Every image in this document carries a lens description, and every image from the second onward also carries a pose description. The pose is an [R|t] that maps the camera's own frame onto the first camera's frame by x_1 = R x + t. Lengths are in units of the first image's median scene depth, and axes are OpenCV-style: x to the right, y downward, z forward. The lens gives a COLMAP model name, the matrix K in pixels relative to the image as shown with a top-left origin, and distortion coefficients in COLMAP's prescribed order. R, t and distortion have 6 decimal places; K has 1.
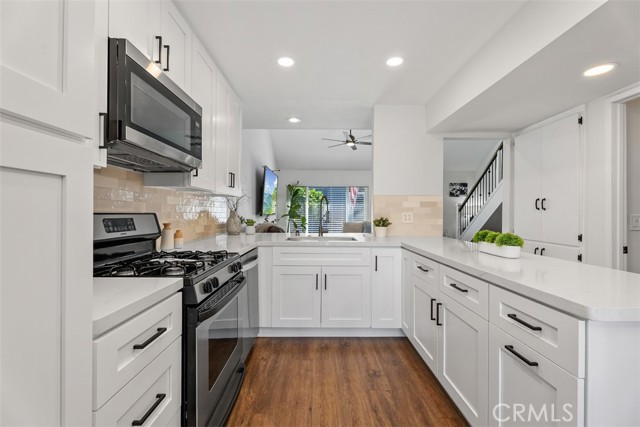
lens RADIAL K [[287.3, 0, 320.6], [0, 287.3, 214.7], [0, 0, 1]] dist [-0.000900, 0.001750]
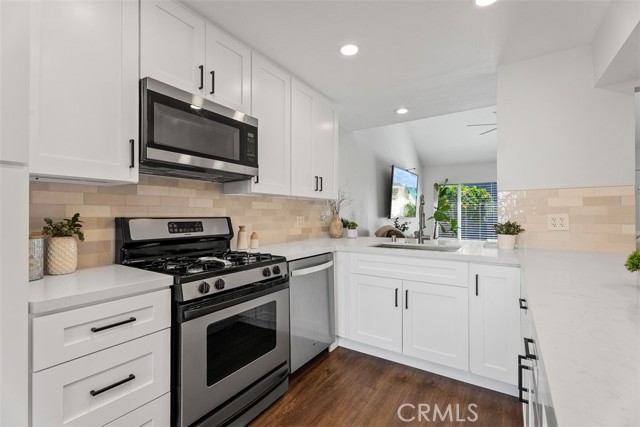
lens RADIAL K [[287.3, 0, 316.8], [0, 287.3, 214.0], [0, 0, 1]] dist [-0.000900, 0.001750]
pose [[0.826923, -0.008021, -0.562258, 0.269039], [0.002809, 0.999945, -0.010134, -0.003772], [0.562308, 0.006801, 0.826900, 0.172230]]
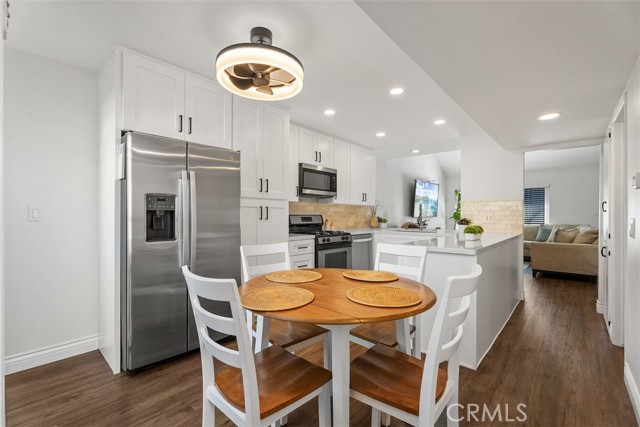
lens RADIAL K [[287.3, 0, 315.5], [0, 287.3, 213.9], [0, 0, 1]] dist [-0.000900, 0.001750]
pose [[0.739465, -0.003588, -0.673185, 0.743371], [-0.003946, 0.999946, -0.009664, 0.006504], [0.673183, 0.009802, 0.739411, -0.605660]]
